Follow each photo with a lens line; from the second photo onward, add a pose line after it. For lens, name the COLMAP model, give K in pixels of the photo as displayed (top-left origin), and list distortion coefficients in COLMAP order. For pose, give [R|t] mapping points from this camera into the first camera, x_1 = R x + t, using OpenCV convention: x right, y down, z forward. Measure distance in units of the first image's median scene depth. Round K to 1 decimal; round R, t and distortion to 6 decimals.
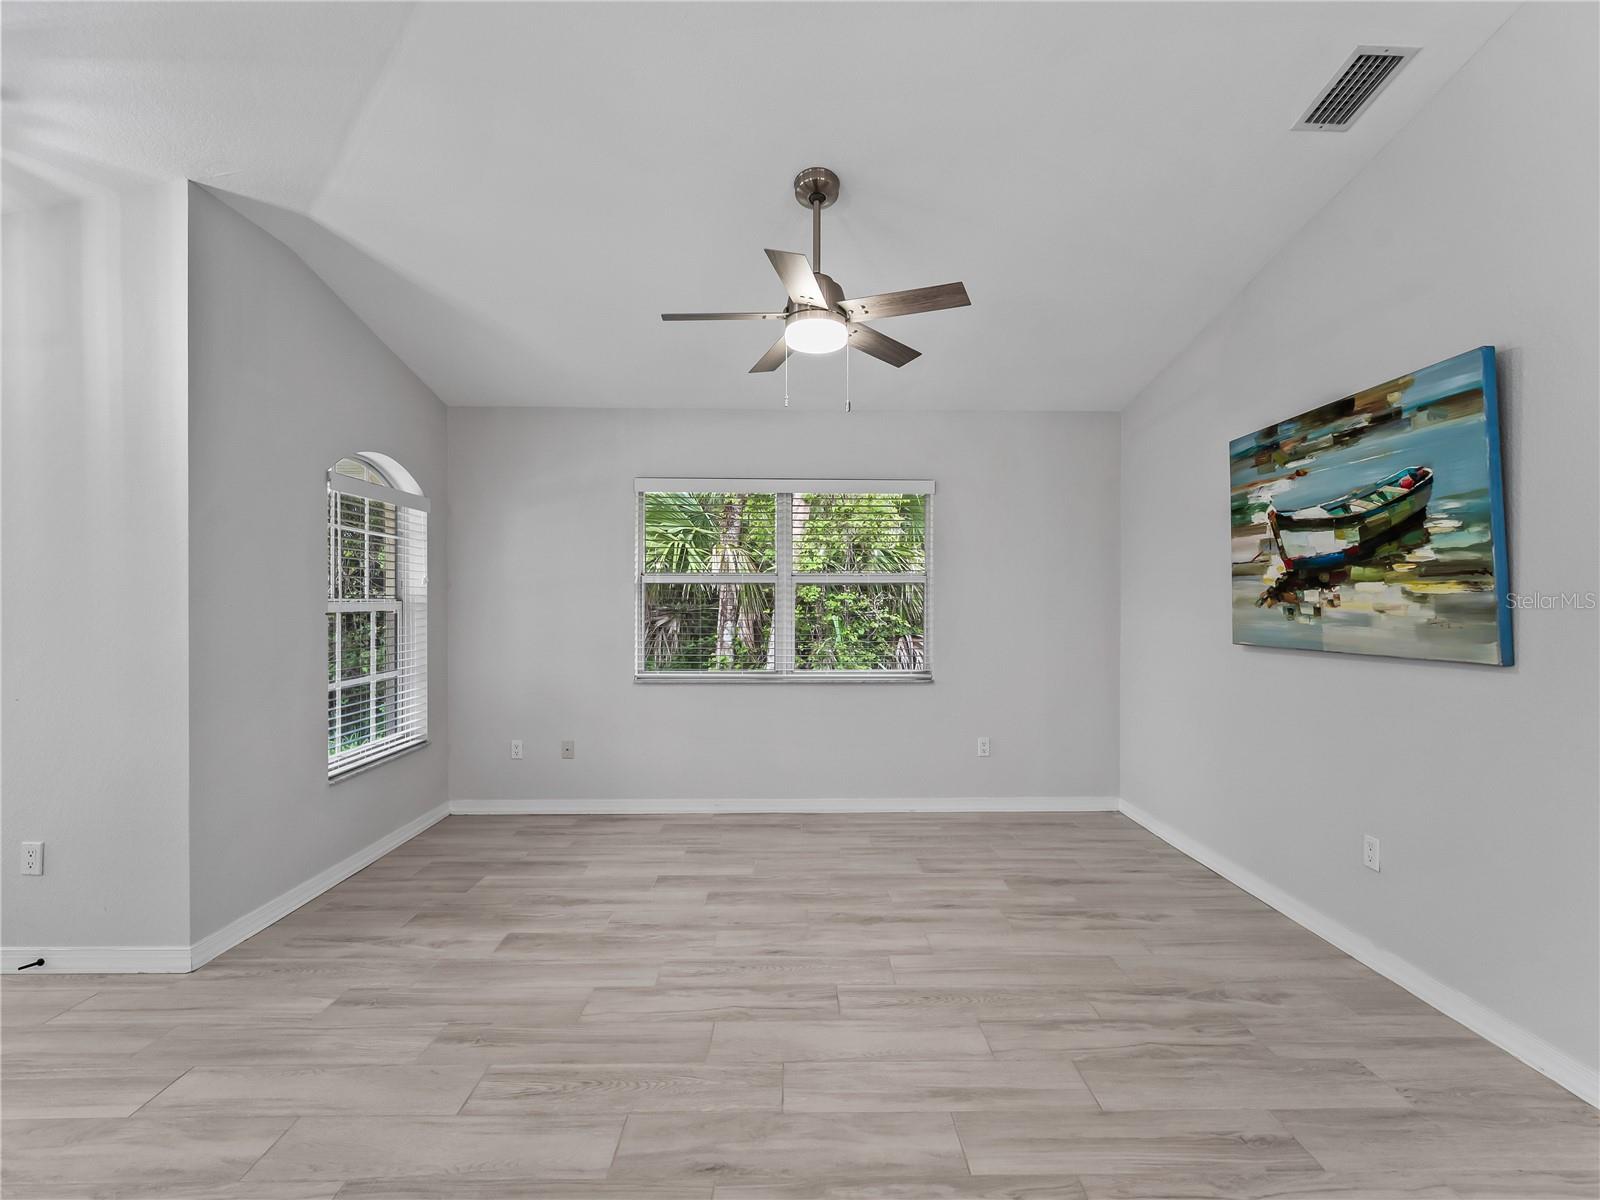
lens RADIAL K [[731.3, 0, 798.2], [0, 731.3, 603.9], [0, 0, 1]] dist [-0.002759, -0.000848]
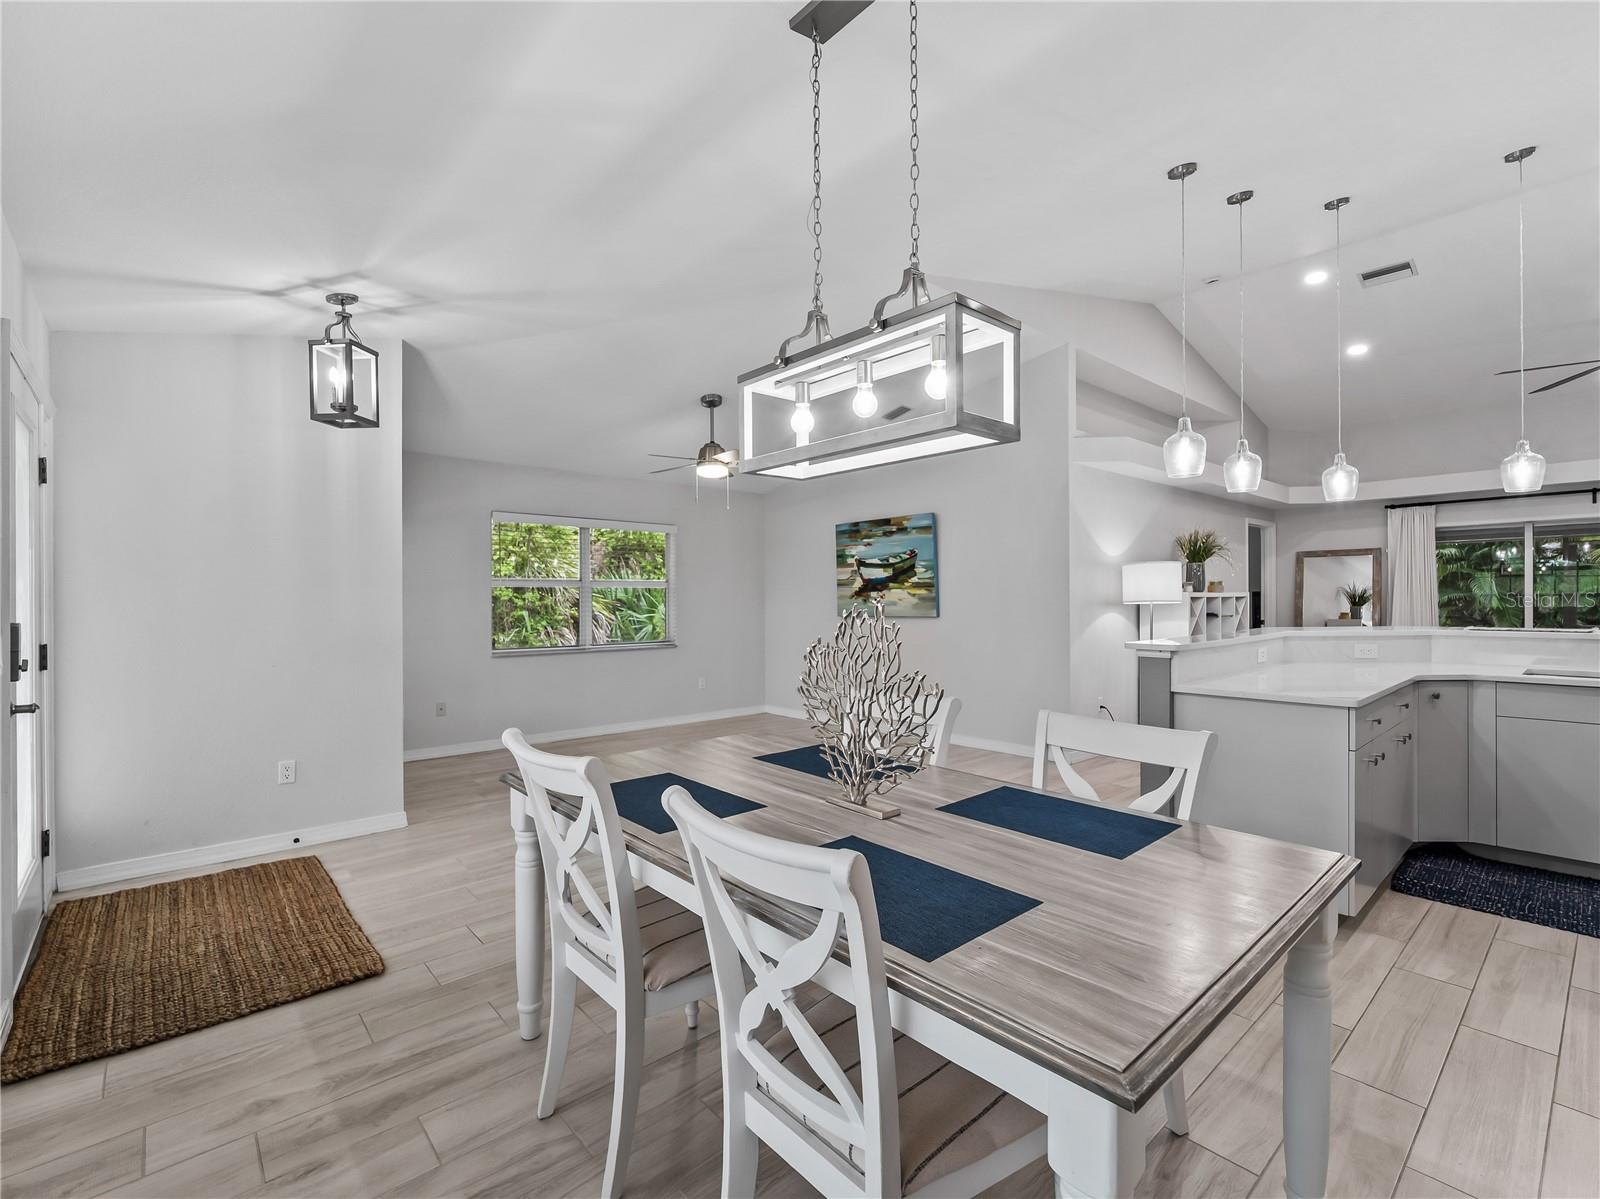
lens RADIAL K [[731.3, 0, 803.6], [0, 731.3, 603.2], [0, 0, 1]] dist [-0.002759, -0.000848]
pose [[0.755976, -0.007560, 0.654555, -1.170844], [0.008223, 0.999964, 0.002053, 0.012972], [-0.654547, 0.003830, 0.756011, -0.766431]]
